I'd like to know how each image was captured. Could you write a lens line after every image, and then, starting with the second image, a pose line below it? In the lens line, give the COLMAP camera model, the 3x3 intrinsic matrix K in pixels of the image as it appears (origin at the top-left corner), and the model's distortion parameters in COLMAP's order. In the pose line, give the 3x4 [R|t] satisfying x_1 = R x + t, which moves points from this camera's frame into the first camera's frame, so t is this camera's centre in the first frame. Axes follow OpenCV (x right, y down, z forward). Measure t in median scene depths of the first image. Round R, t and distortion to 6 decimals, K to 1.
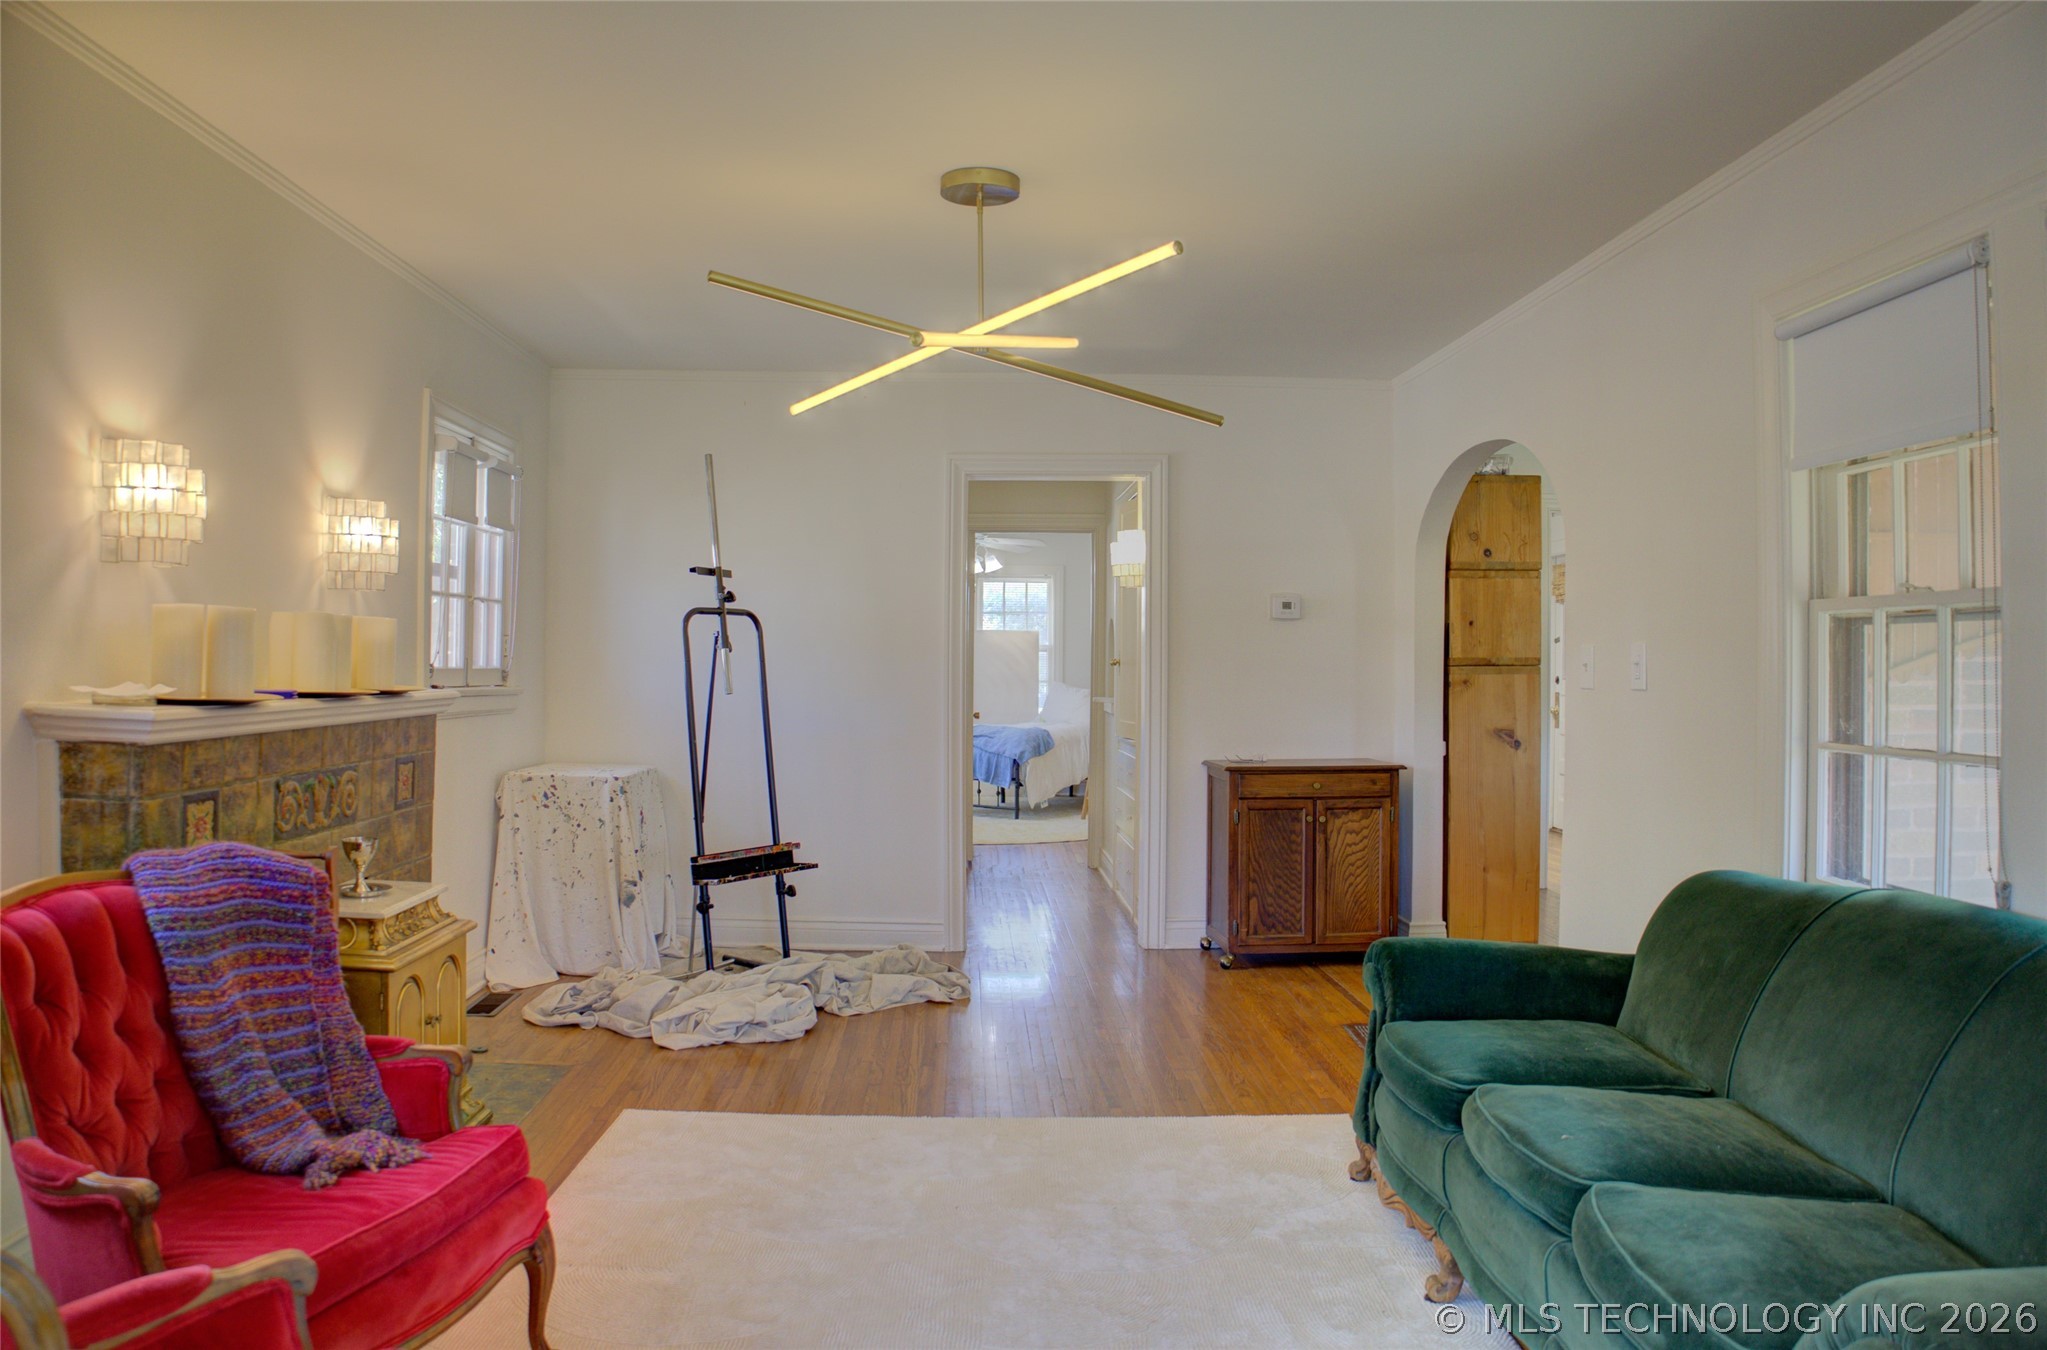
lens RADIAL K [[1391.4, 0, 1023.5], [0, 1391.4, 675.0], [0, 0, 1]] dist [-0.086558, 0.003600]
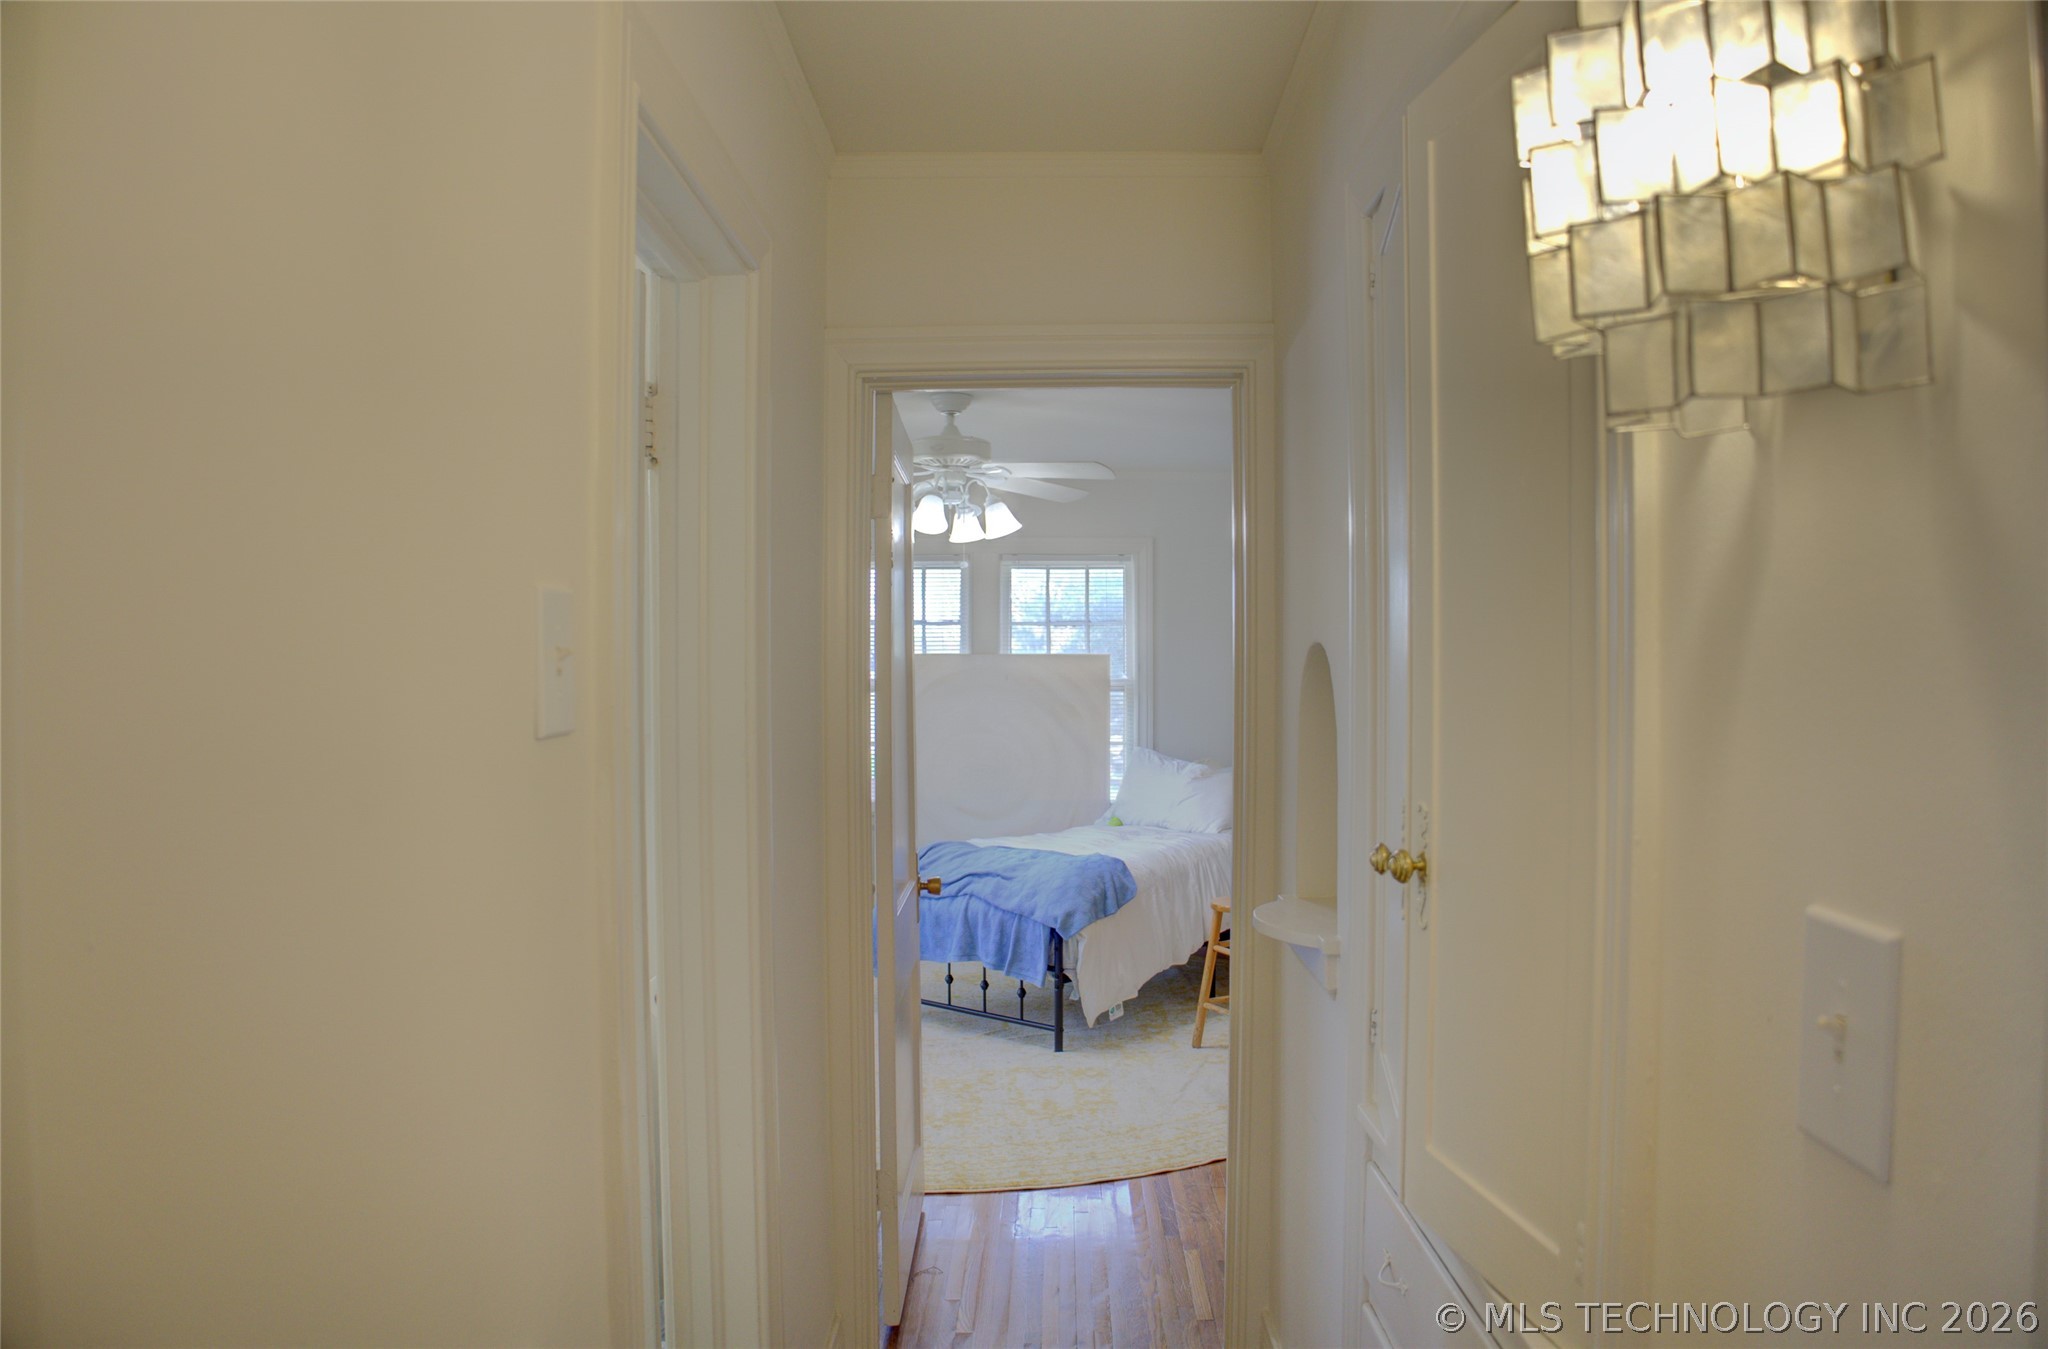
lens RADIAL K [[1392.0, 0, 1024.0], [0, 1392.0, 674.5], [0, 0, 1]] dist [-0.086558, 0.003600]
pose [[0.997823, -0.012168, -0.064822, 0.015767], [0.011466, 0.999872, -0.011189, -0.021866], [0.064950, 0.010421, 0.997834, 0.518355]]
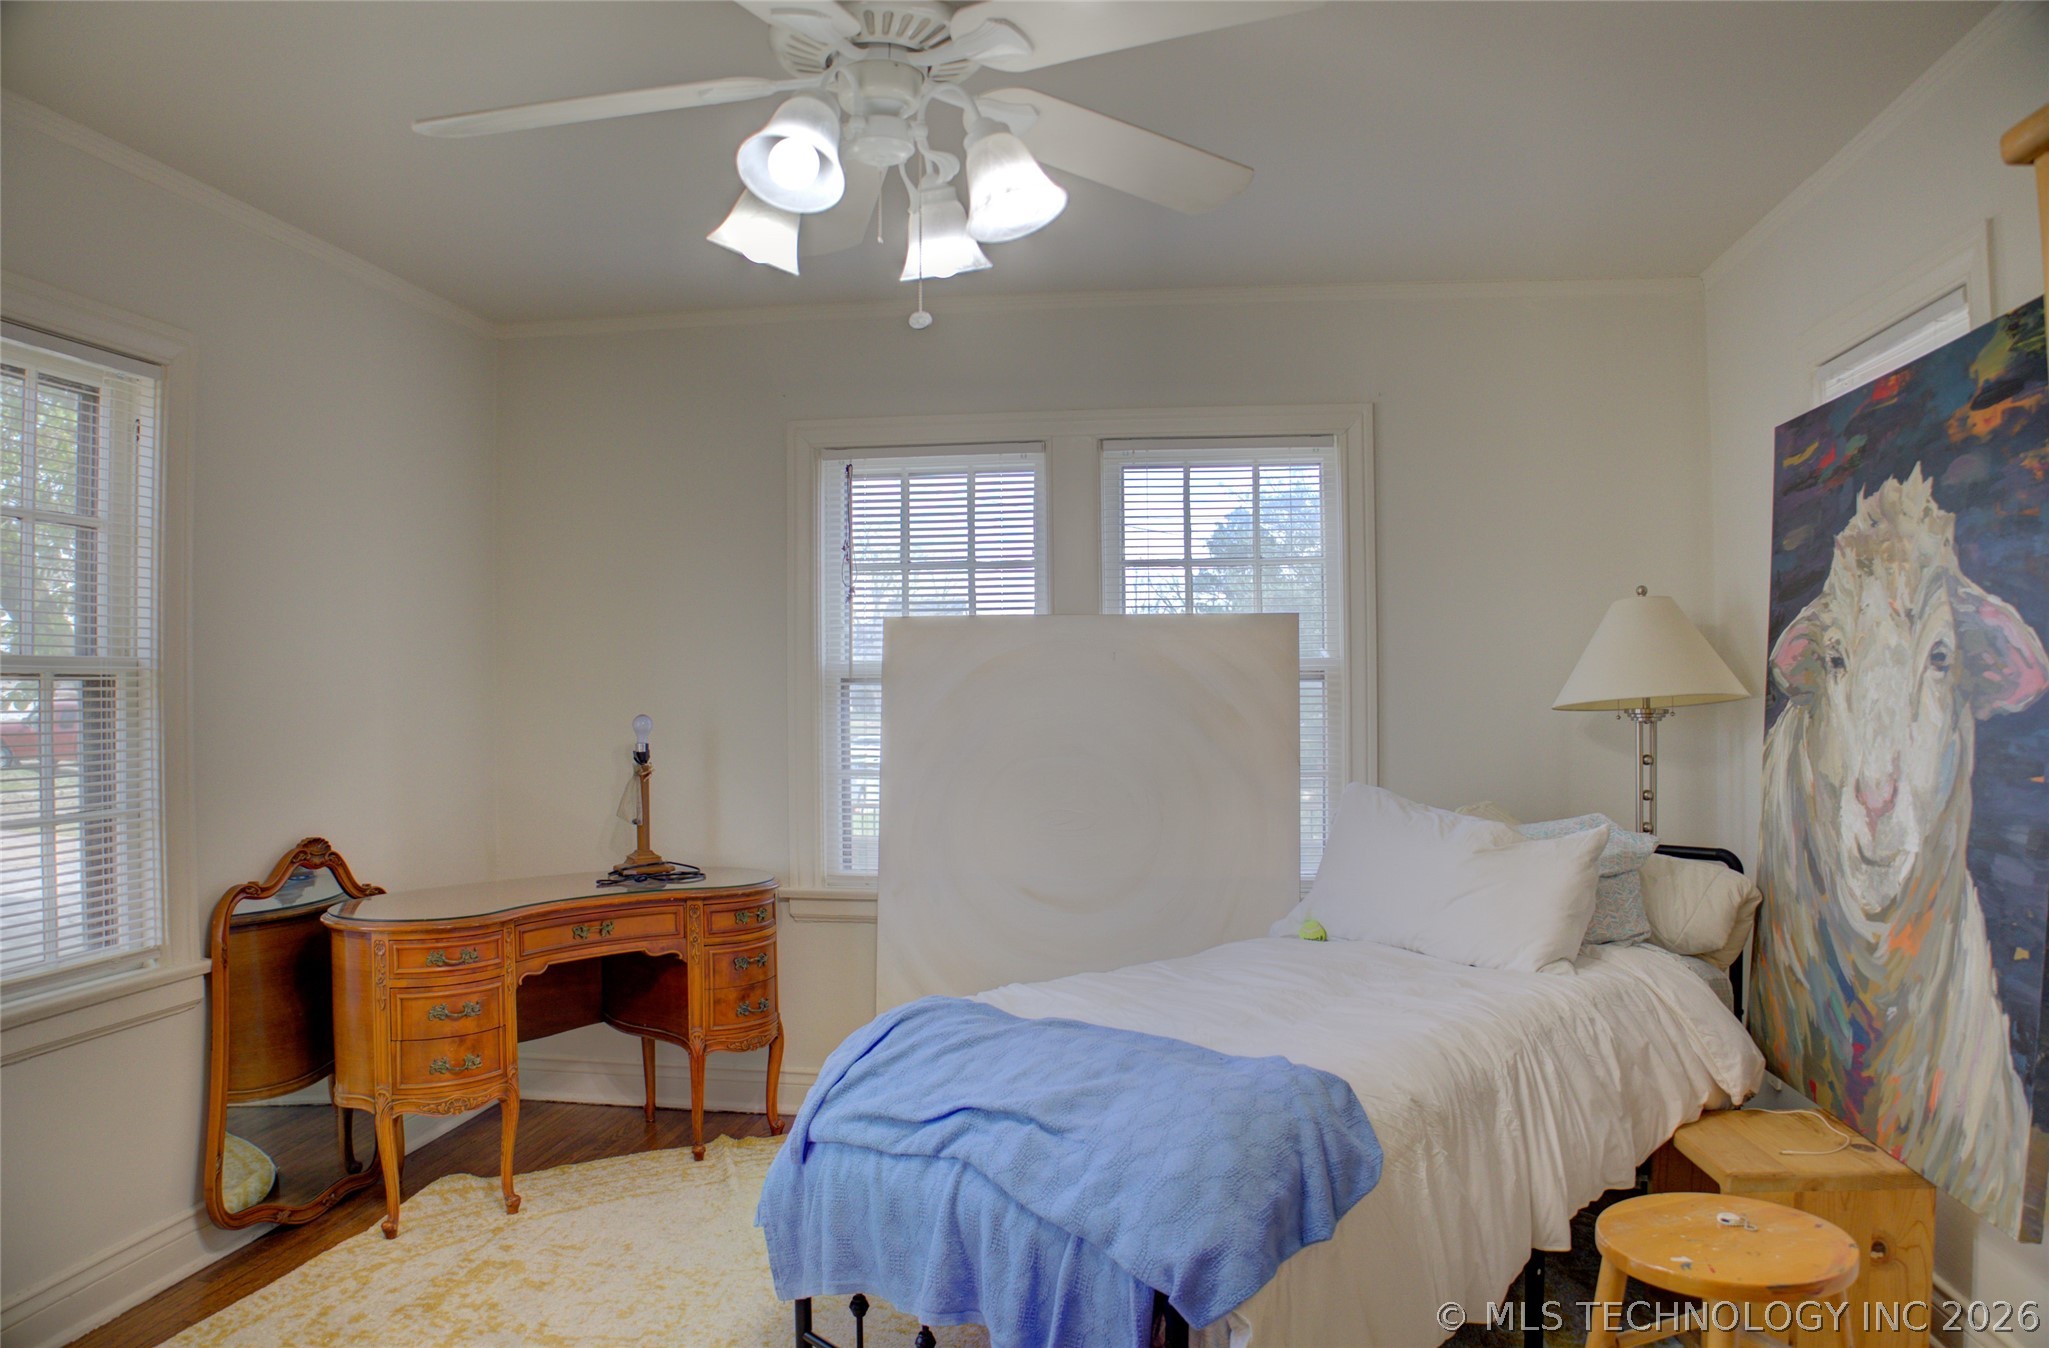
lens RADIAL K [[1392.7, 0, 1024.5], [0, 1392.7, 674.0], [0, 0, 1]] dist [-0.086558, 0.003600]
pose [[0.982218, -0.018976, -0.186781, 0.010591], [0.015112, 0.999642, -0.022087, -0.014986], [0.187134, 0.018871, 0.982153, 0.822287]]
